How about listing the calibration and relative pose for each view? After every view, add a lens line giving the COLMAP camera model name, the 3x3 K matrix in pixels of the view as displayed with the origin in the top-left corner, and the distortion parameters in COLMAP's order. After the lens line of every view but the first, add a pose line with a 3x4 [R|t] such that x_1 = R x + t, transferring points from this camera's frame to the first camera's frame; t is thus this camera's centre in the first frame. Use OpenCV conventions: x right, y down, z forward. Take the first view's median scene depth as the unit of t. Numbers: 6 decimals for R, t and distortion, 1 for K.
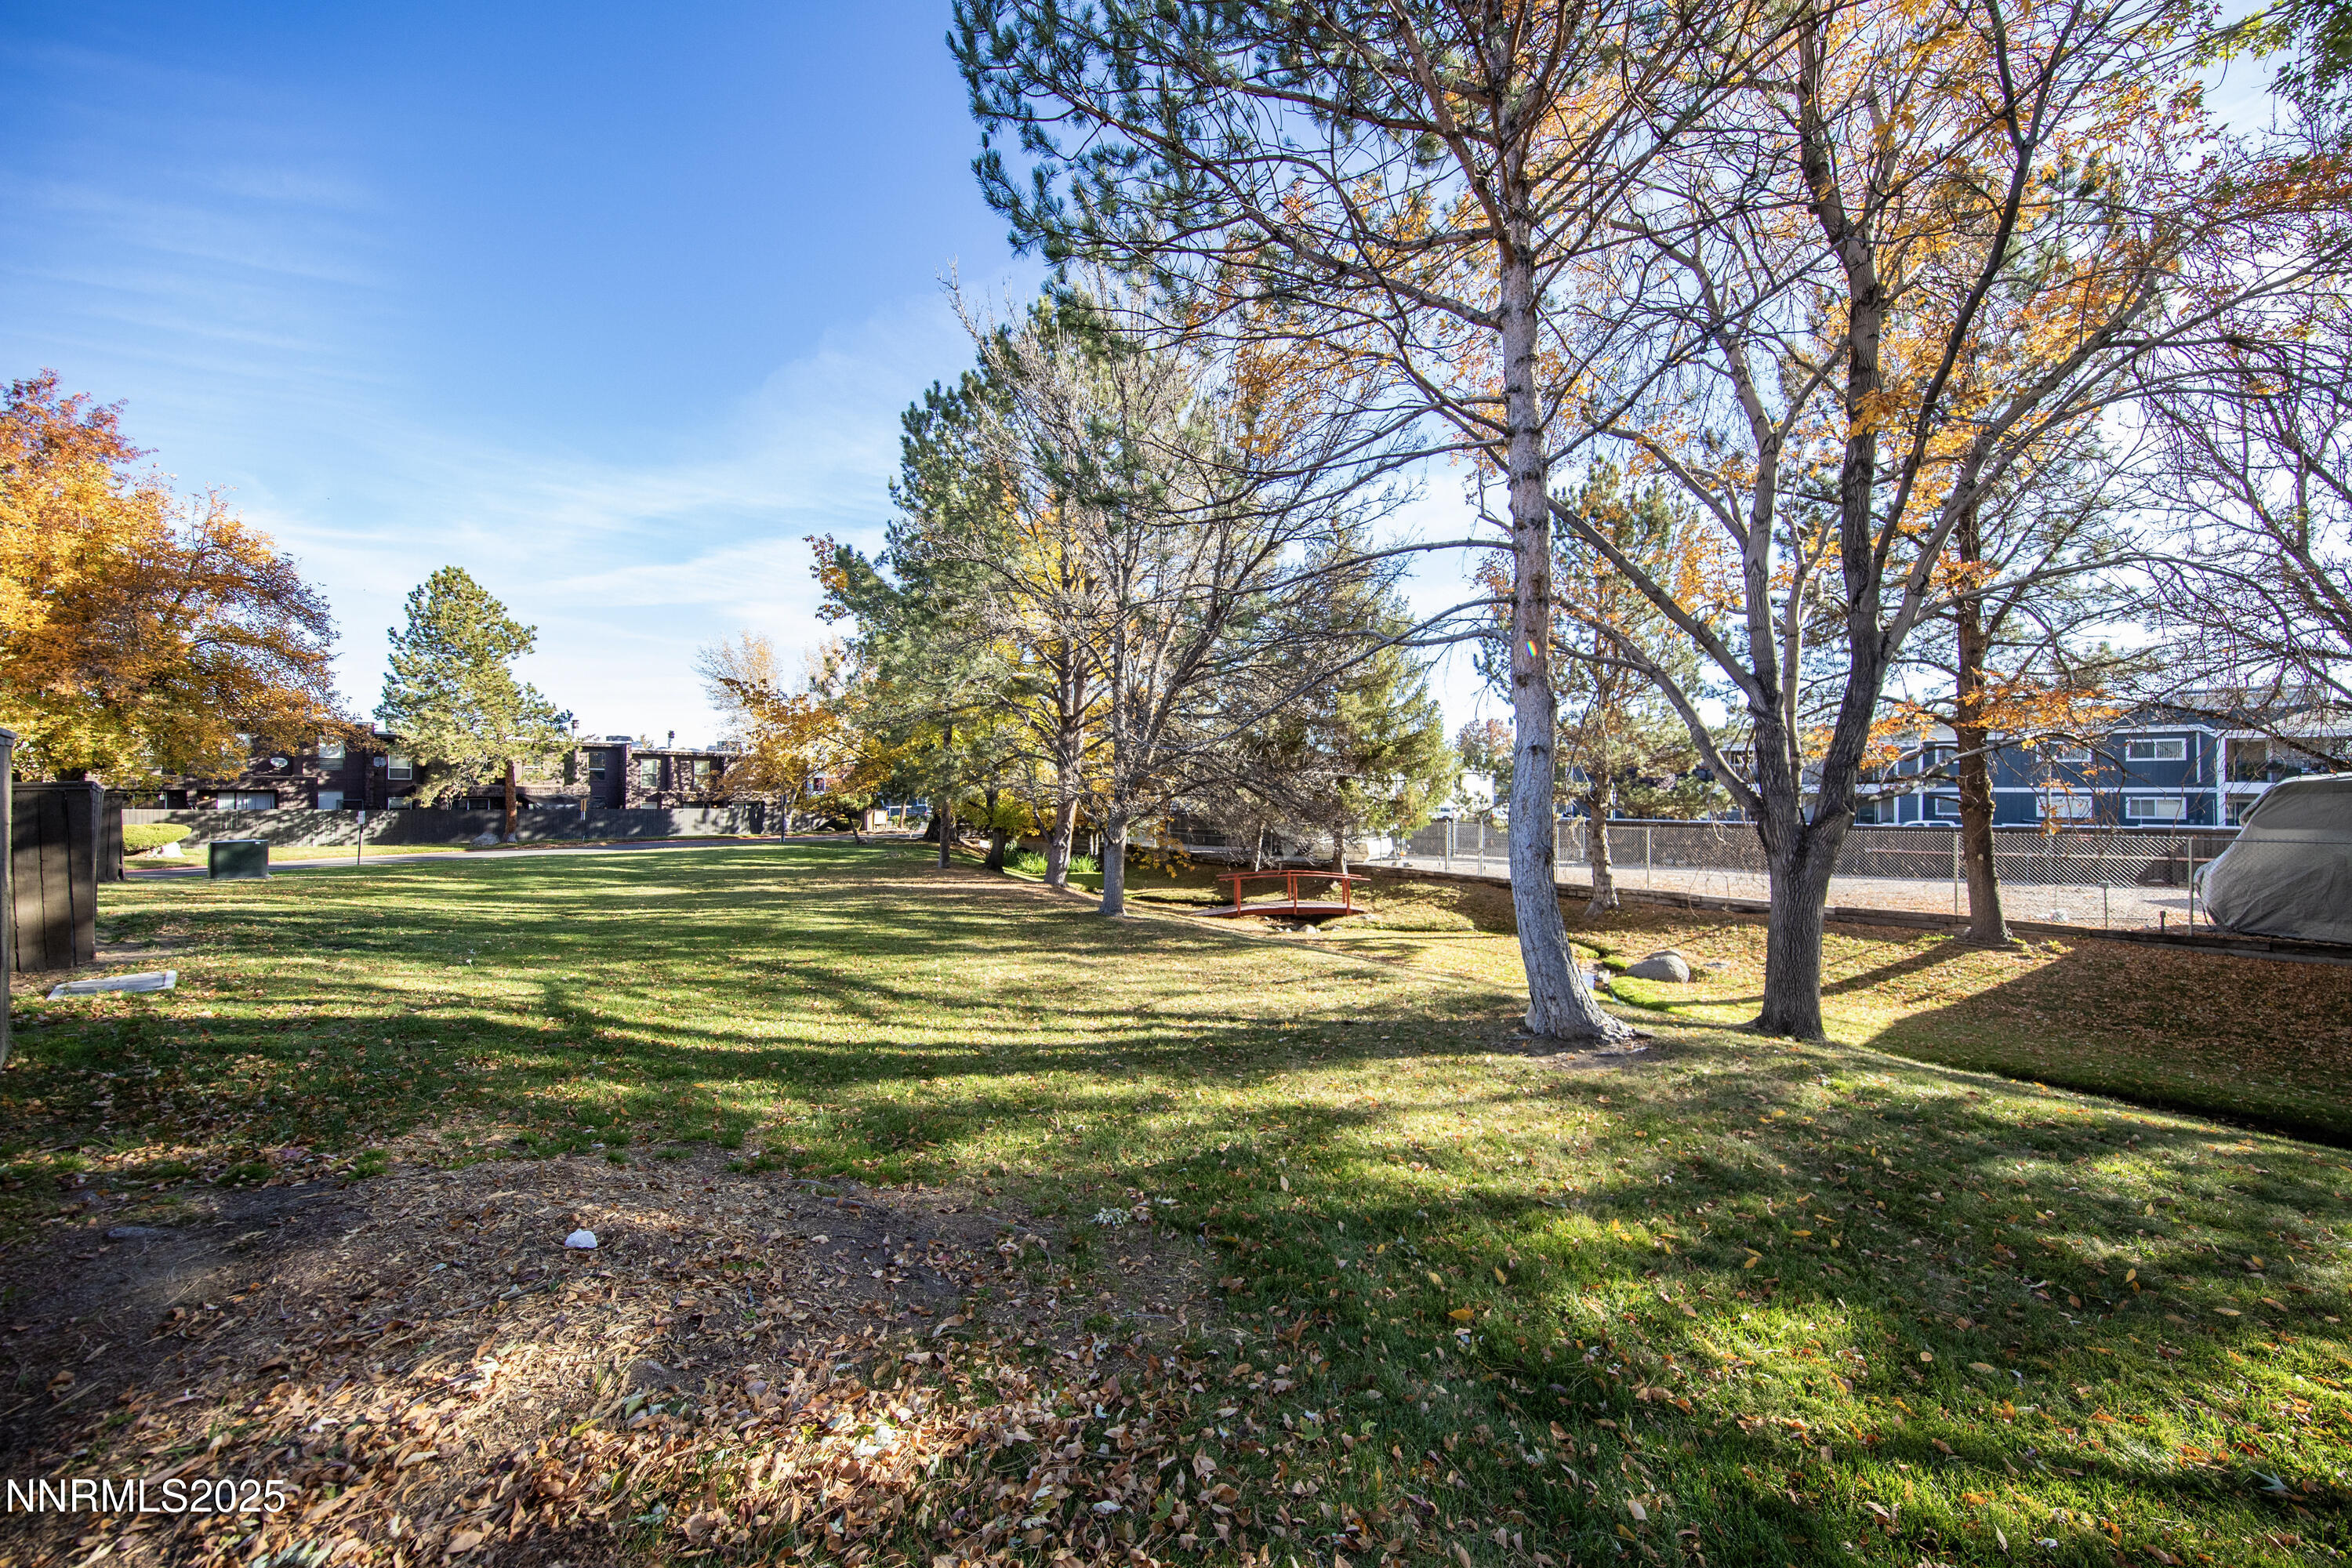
lens RADIAL K [[763.4, 0, 1195.7], [0, 763.4, 785.1], [0, 0, 1]] dist [-0.000712, -0.000043]
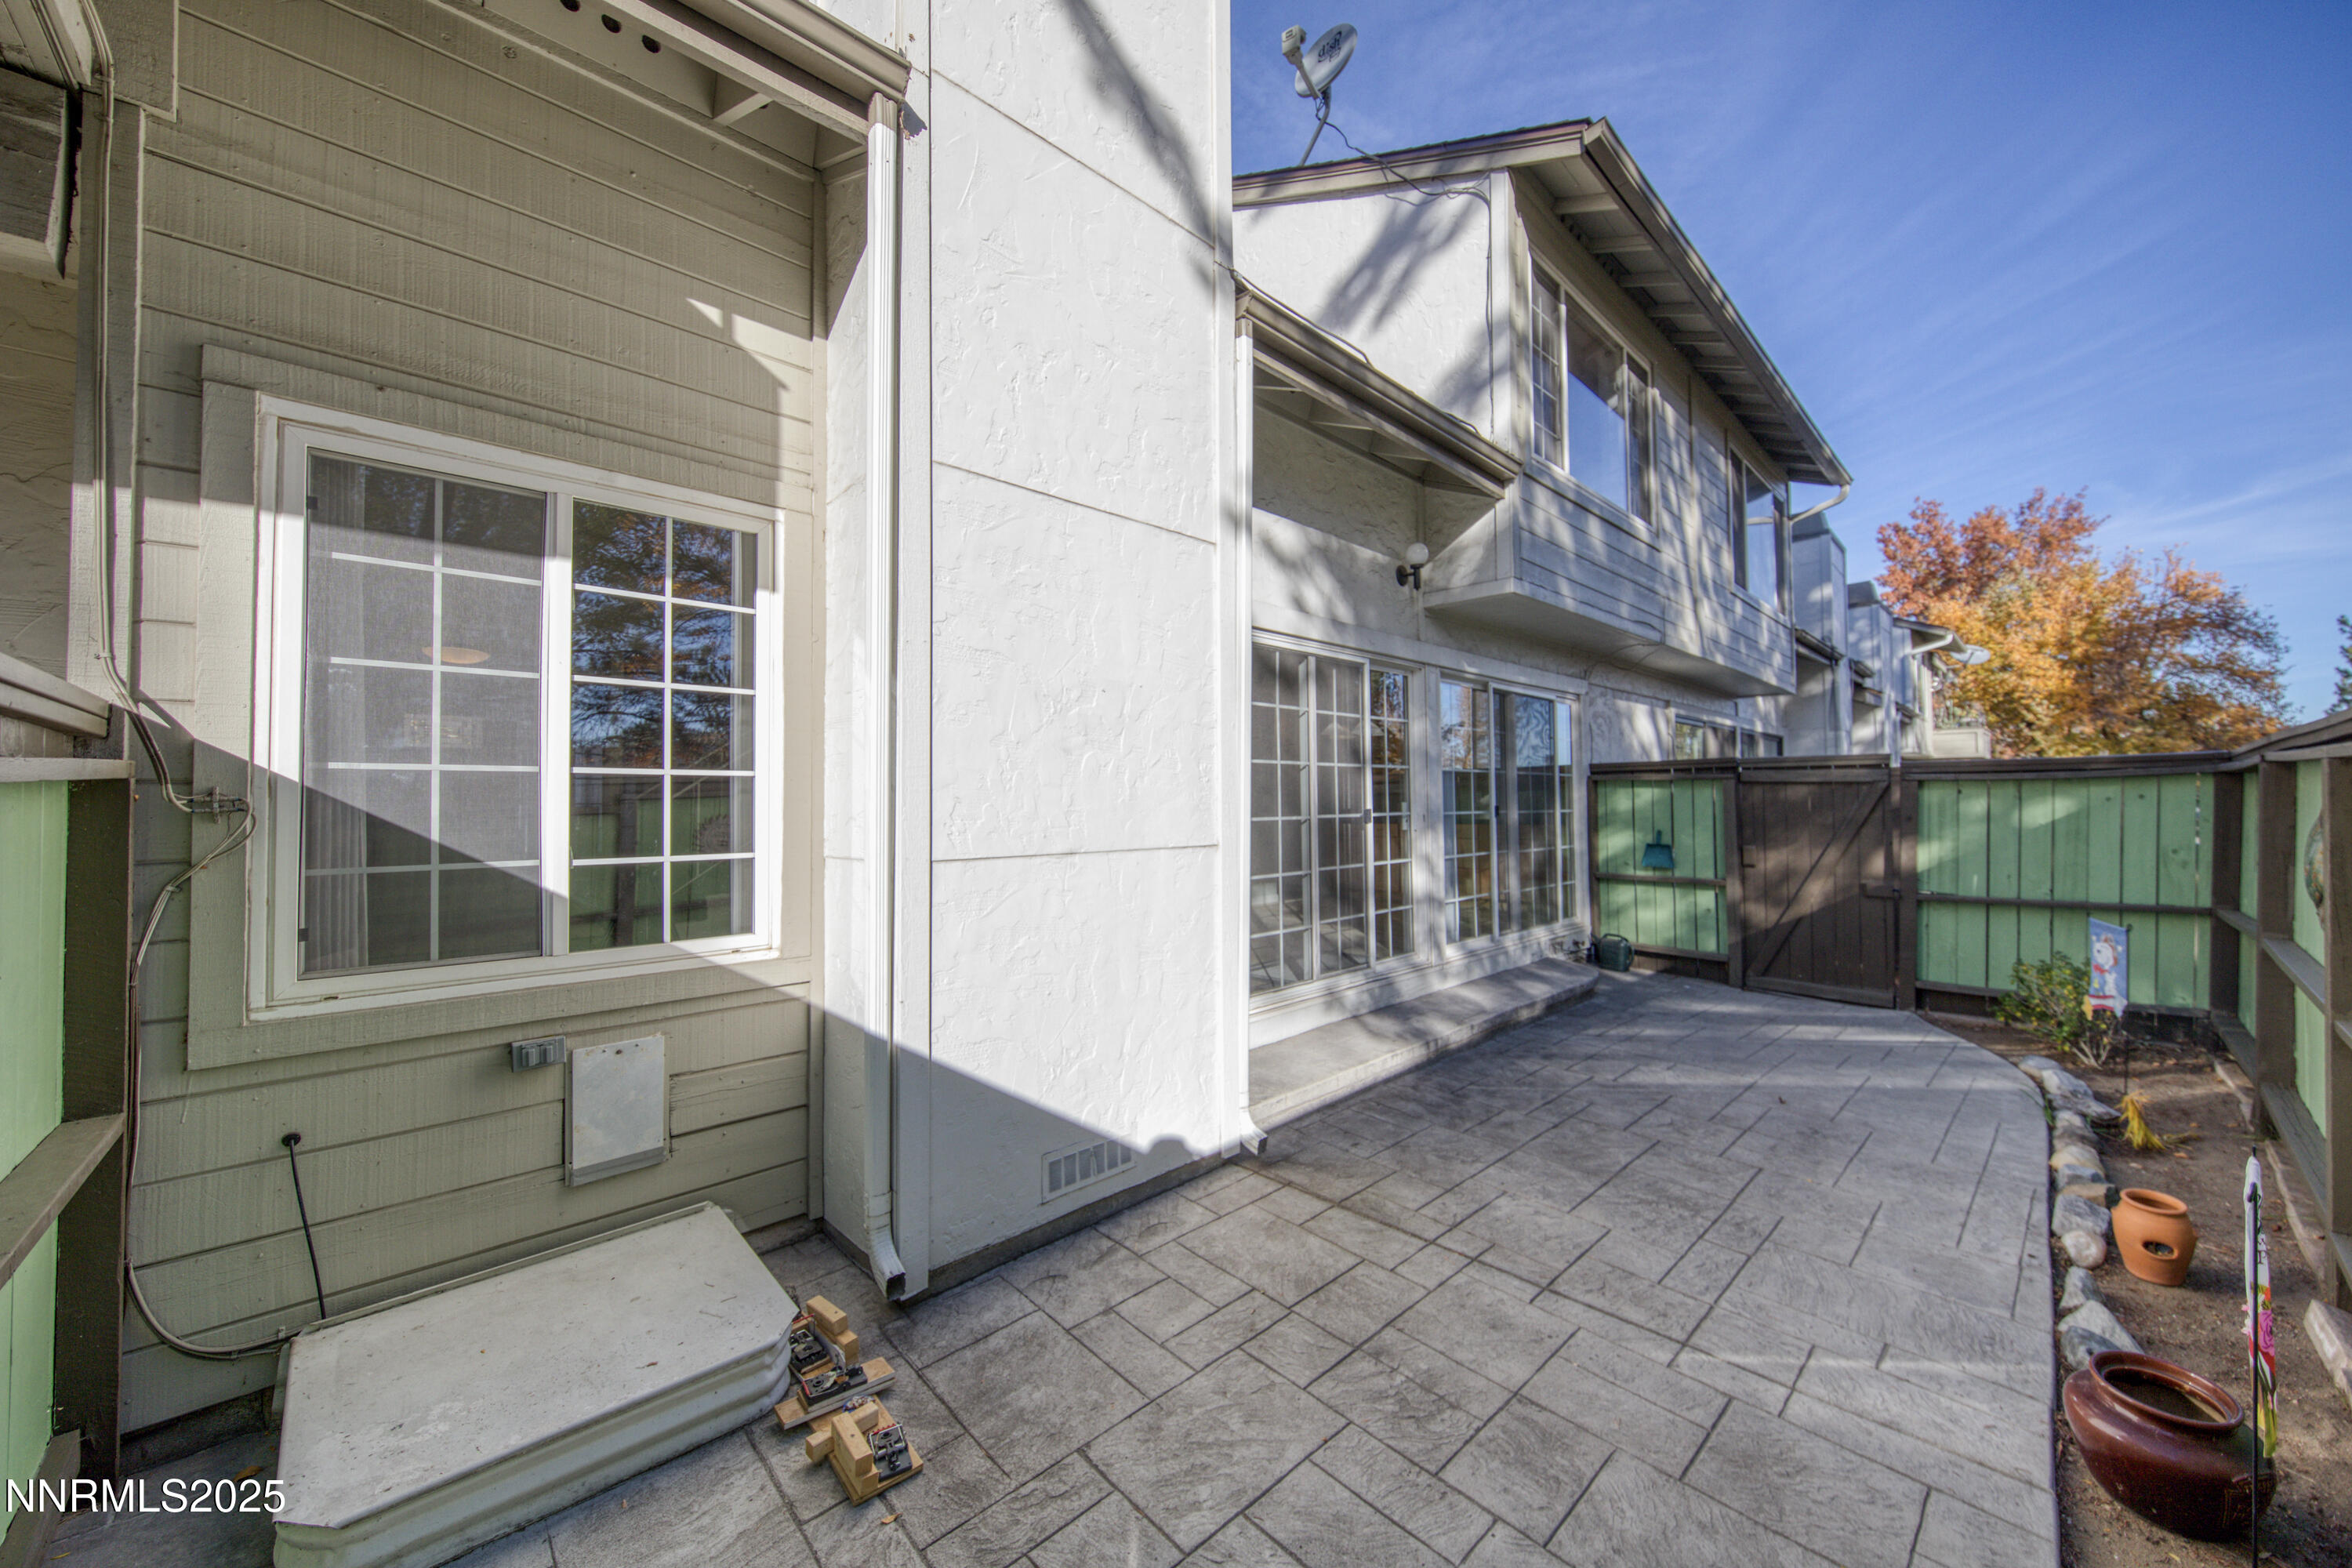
lens RADIAL K [[857.1, 0, 1192.3], [0, 857.1, 787.1], [0, 0, 1]] dist [0.000055, -0.000297]
pose [[-0.173569, -0.025933, -0.984480, 0.278962], [0.017064, 0.999424, -0.029335, 0.001356], [0.984674, -0.021891, -0.173026, -0.271100]]
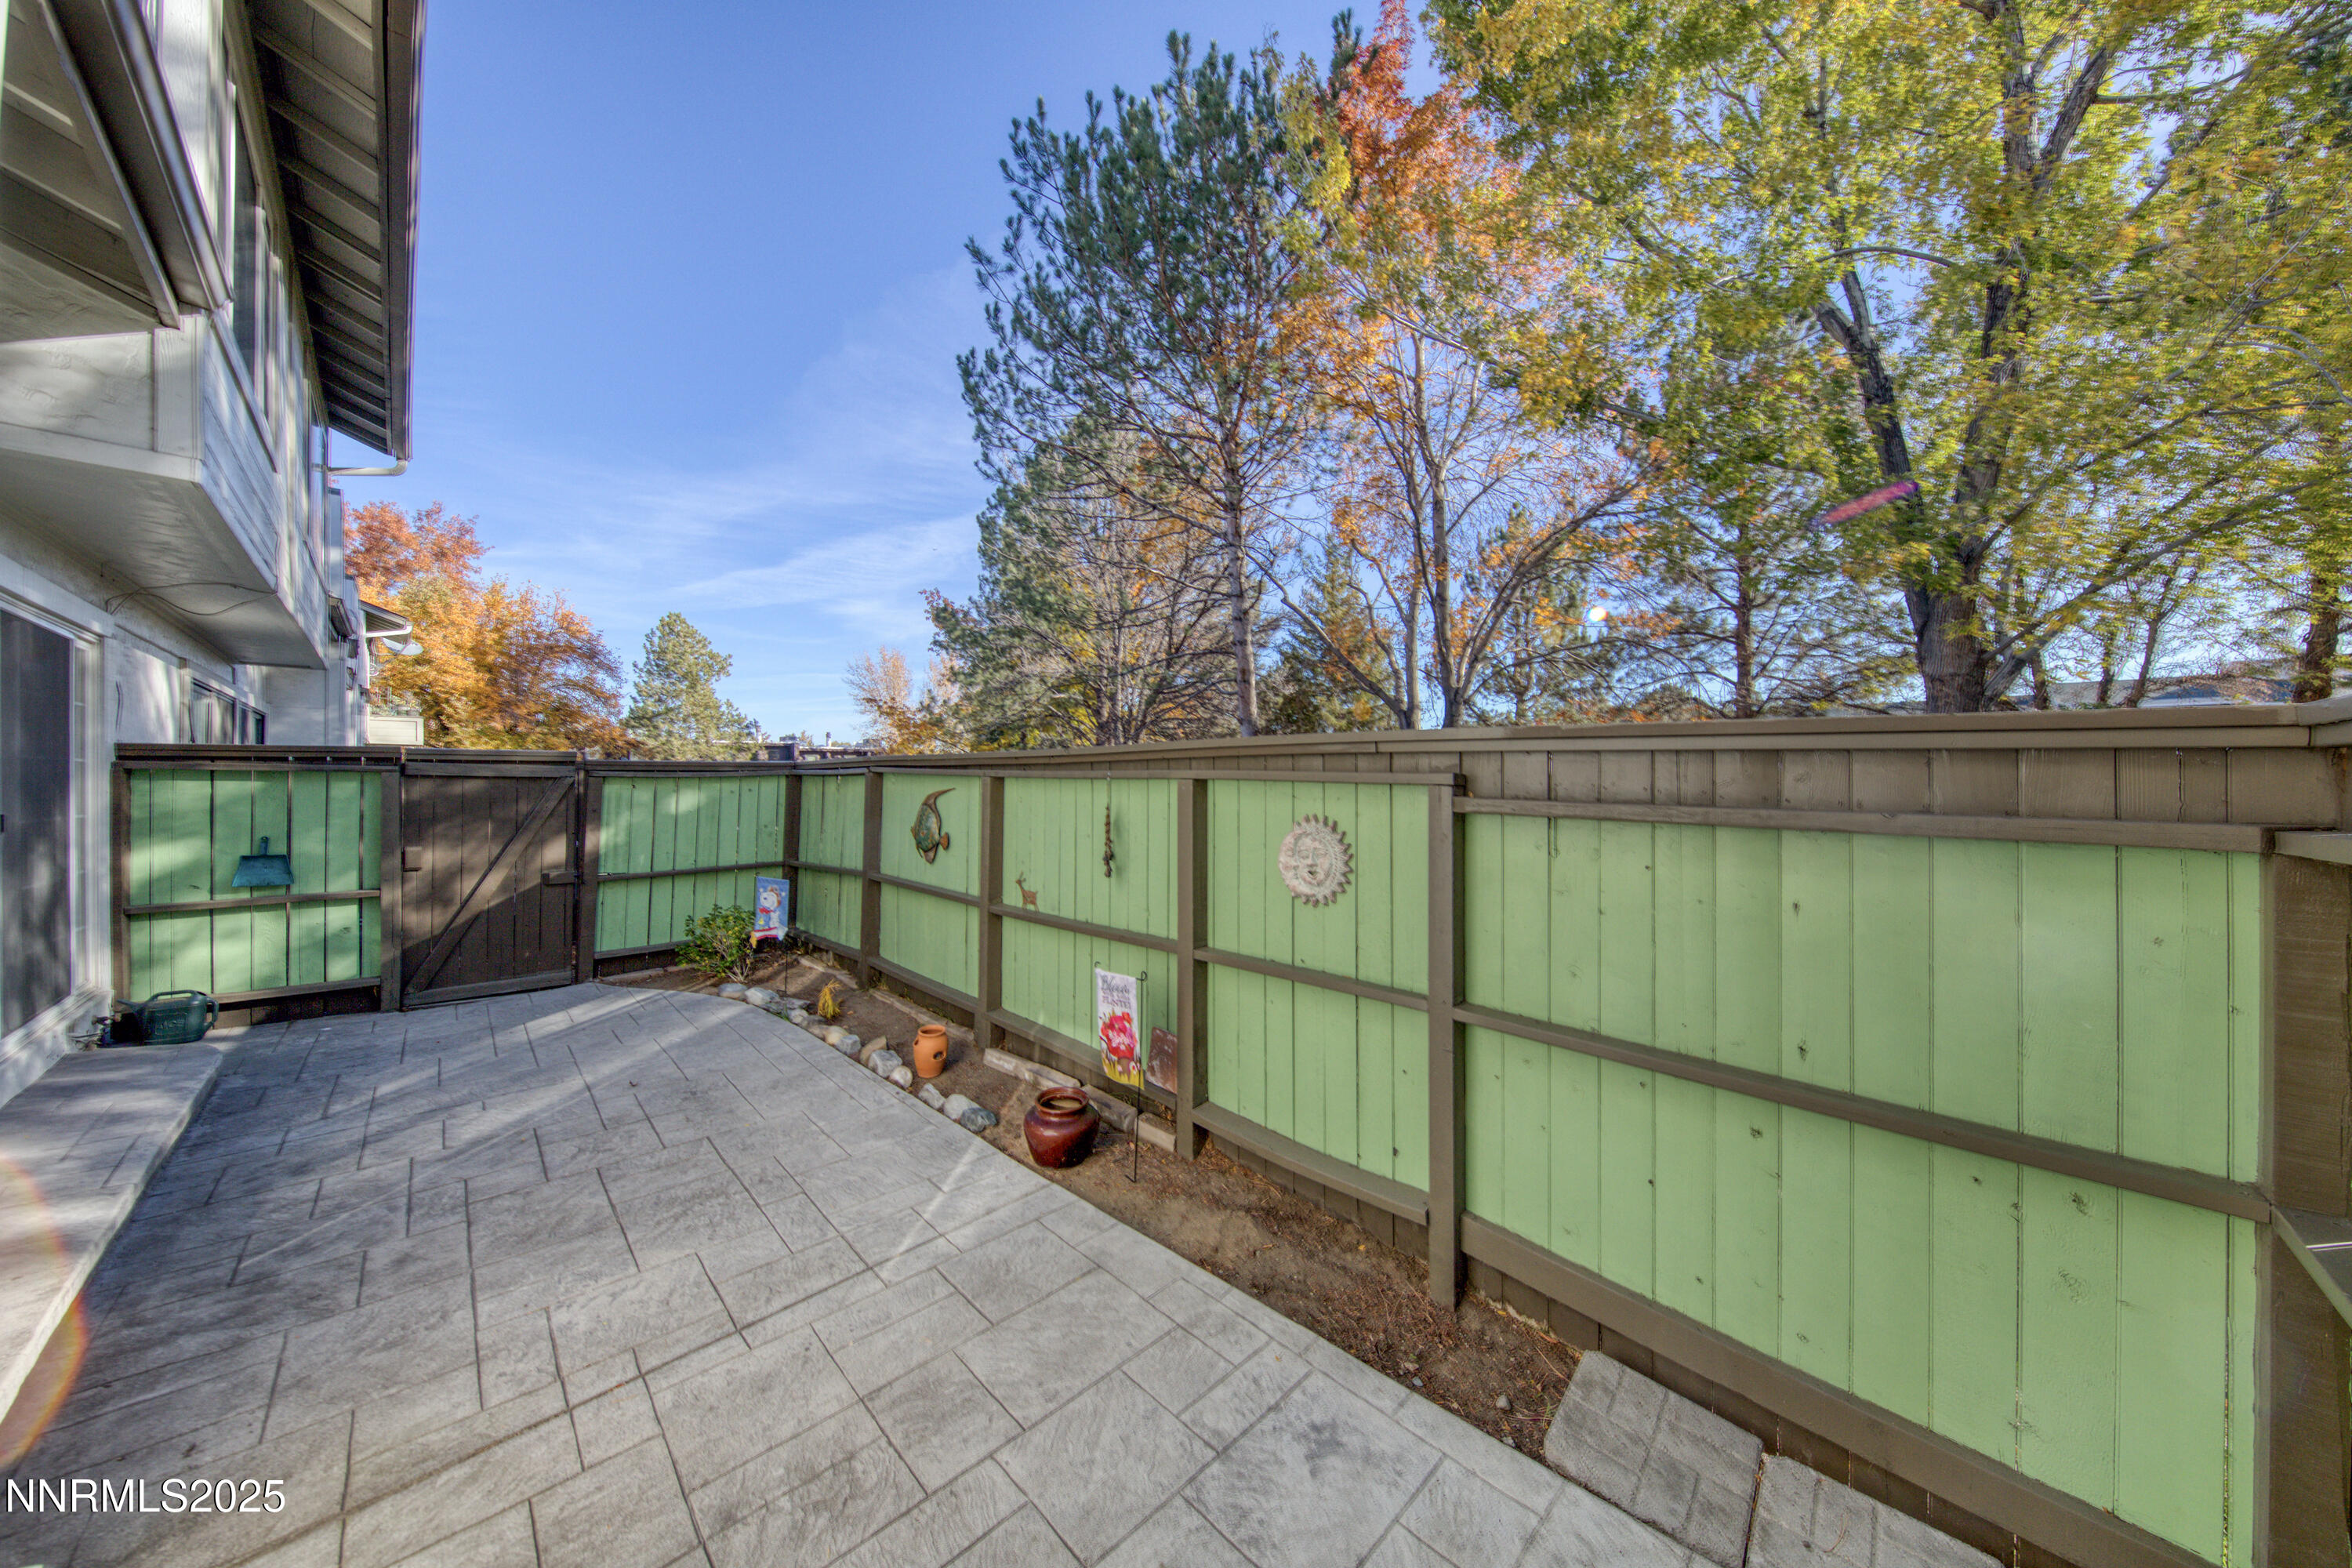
lens RADIAL K [[763.4, 0, 1218.6], [0, 763.4, 763.0], [0, 0, 1]] dist [-0.000712, -0.000043]
pose [[0.991951, -0.014687, -0.125770, 0.222982], [0.013822, 0.999874, -0.007751, -0.005004], [0.125868, 0.005950, 0.992029, -0.342699]]
